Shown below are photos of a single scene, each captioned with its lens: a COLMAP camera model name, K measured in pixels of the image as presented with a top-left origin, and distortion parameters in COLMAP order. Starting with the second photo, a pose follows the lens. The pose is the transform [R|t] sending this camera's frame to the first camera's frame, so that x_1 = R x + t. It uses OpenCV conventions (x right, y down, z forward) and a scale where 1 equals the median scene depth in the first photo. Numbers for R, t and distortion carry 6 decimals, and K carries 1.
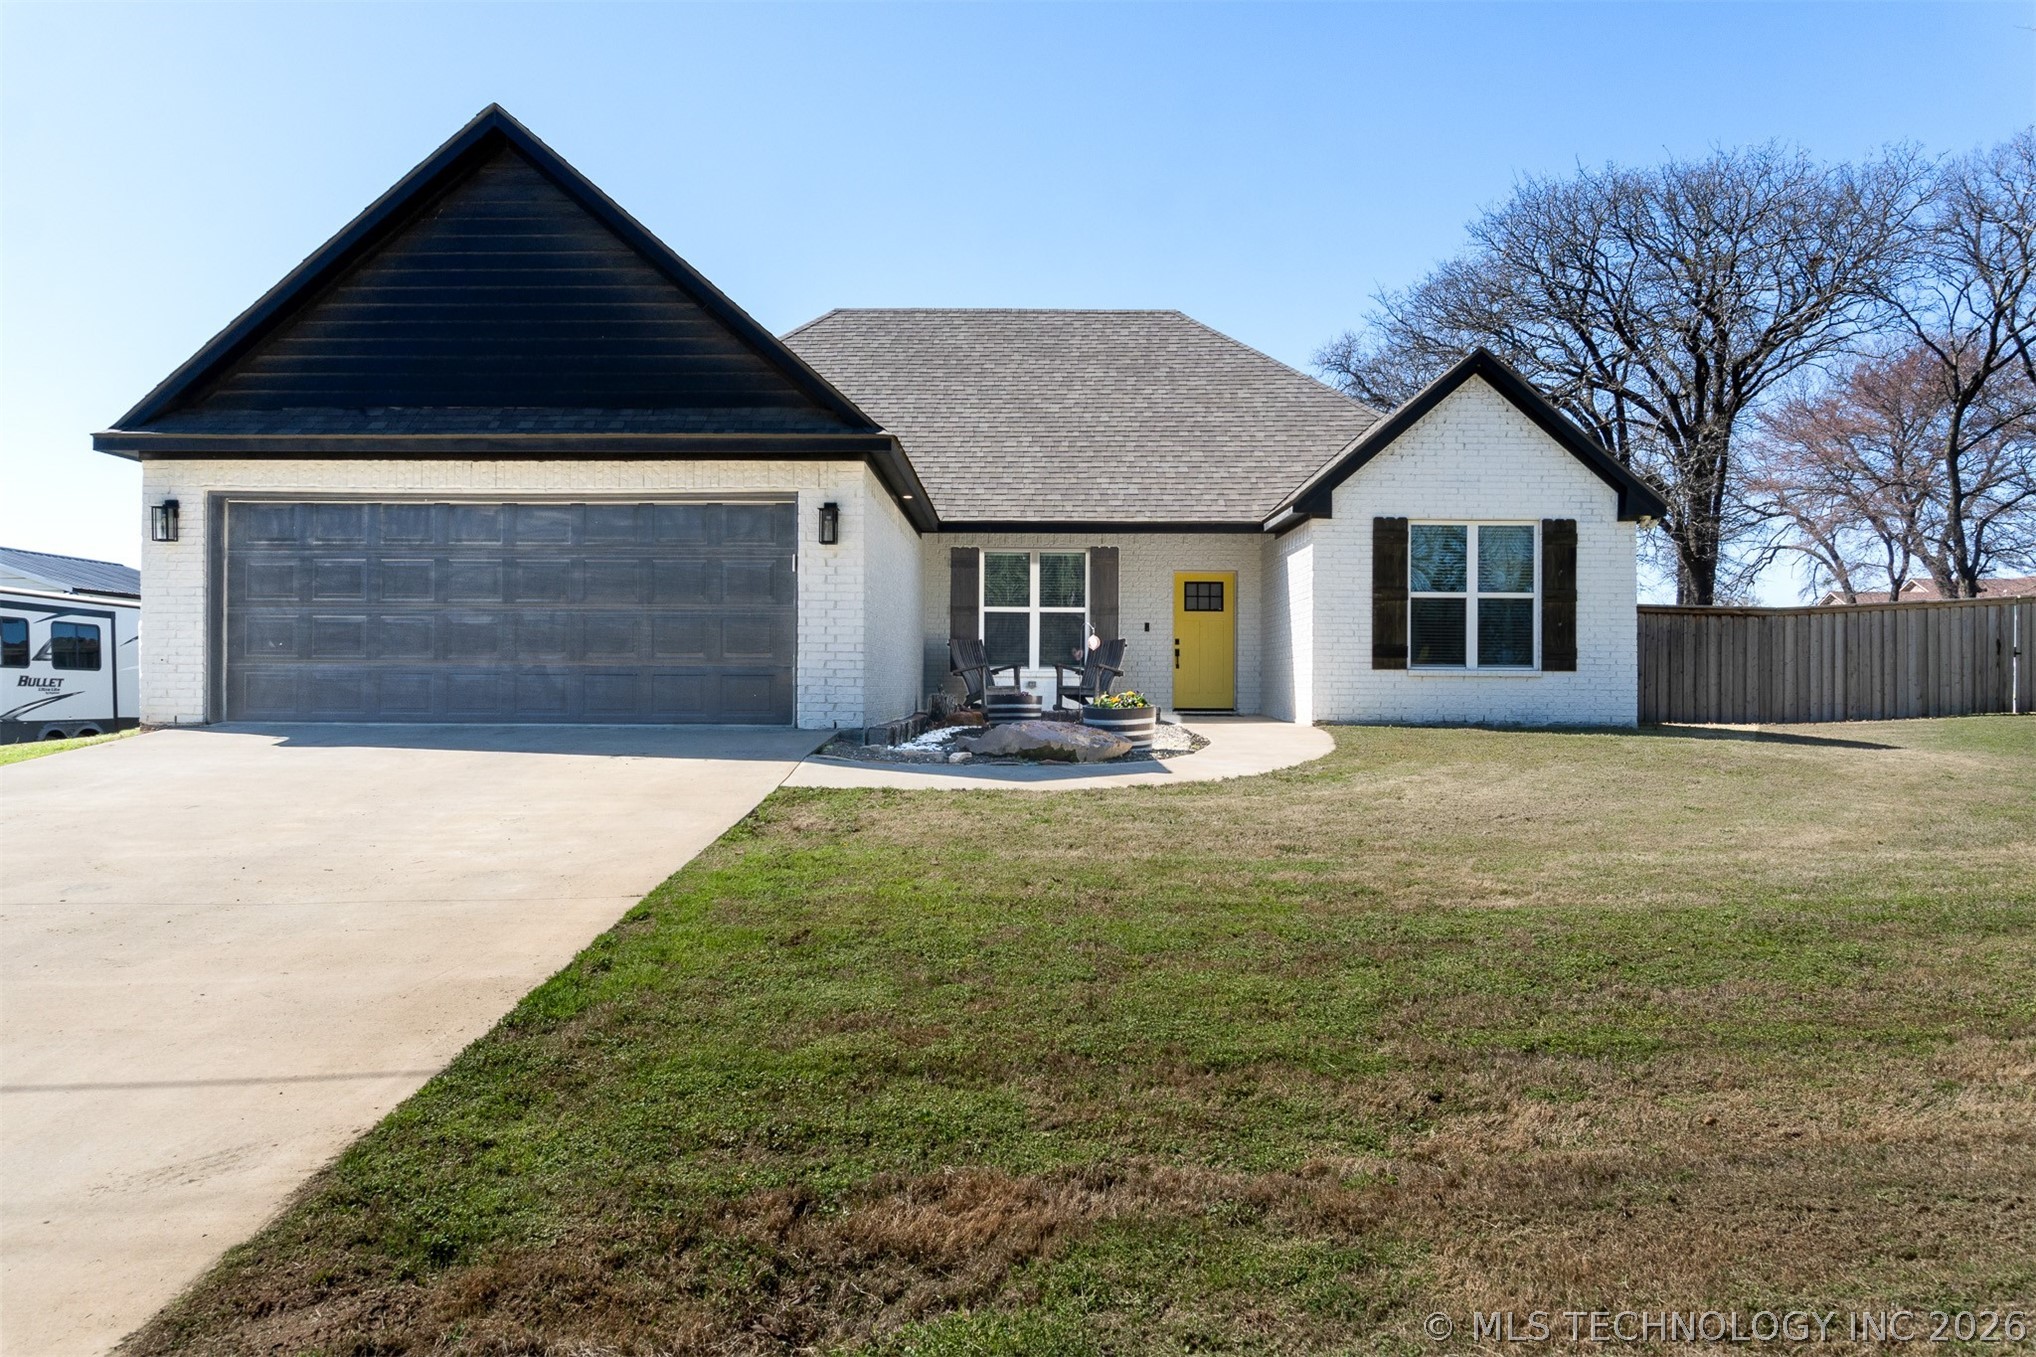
lens RADIAL K [[1380.8, 0, 1017.0], [0, 1380.8, 713.1], [0, 0, 1]] dist [-0.021693, -0.002491]
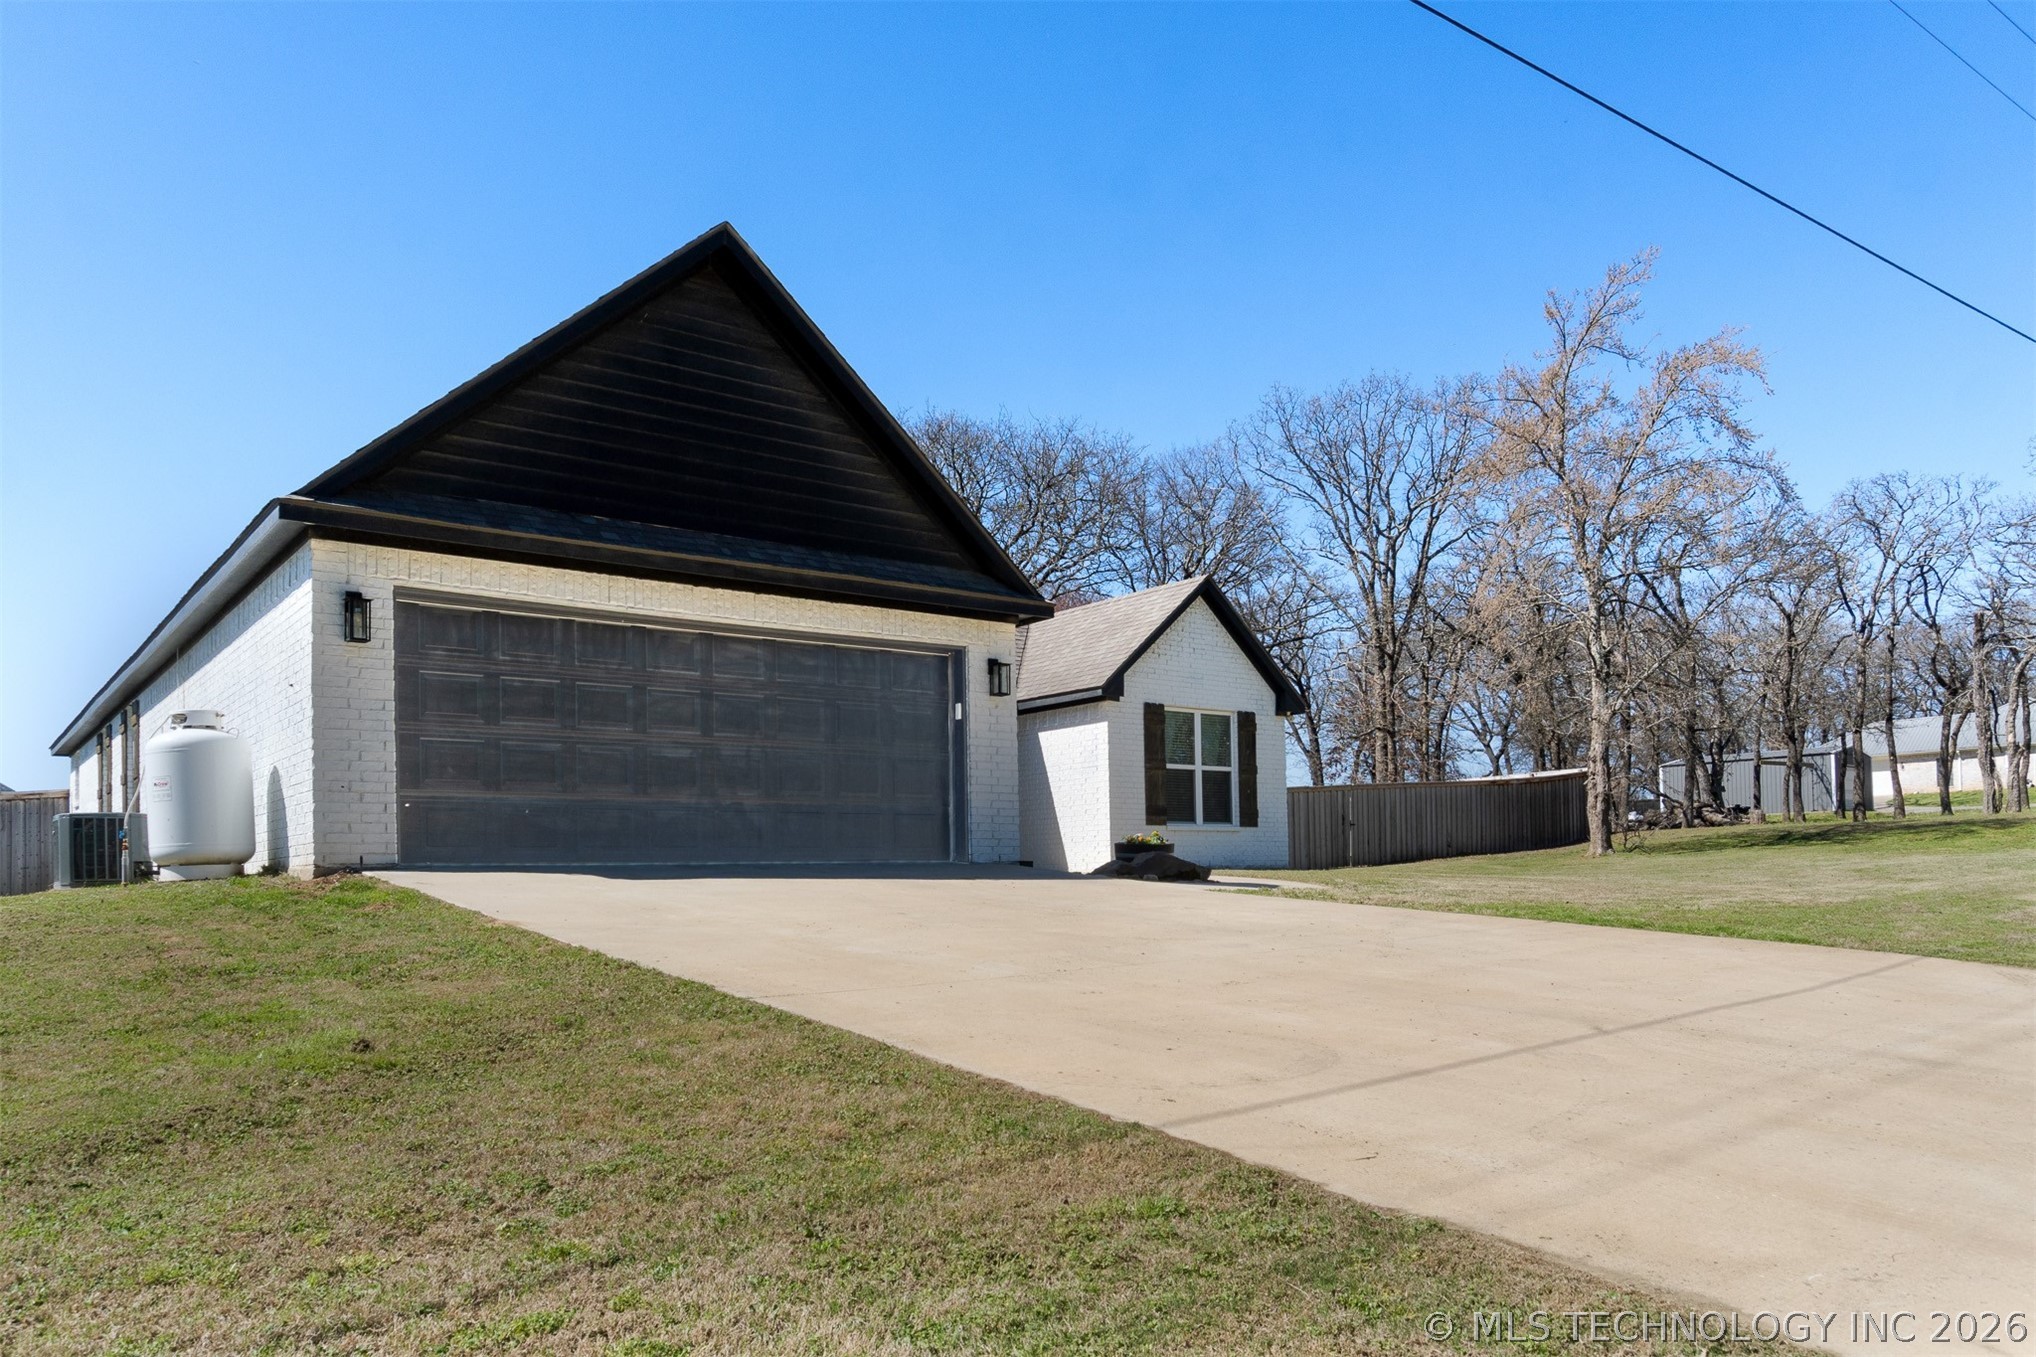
lens RADIAL K [[1445.8, 0, 1017.3], [0, 1445.8, 884.2], [0, 0, 1]] dist [0.001955, -0.000295]
pose [[0.784744, -0.020587, 0.619478, -0.826722], [0.036948, 0.999225, -0.013598, 0.044514], [-0.618717, 0.033559, 0.784897, 0.078810]]
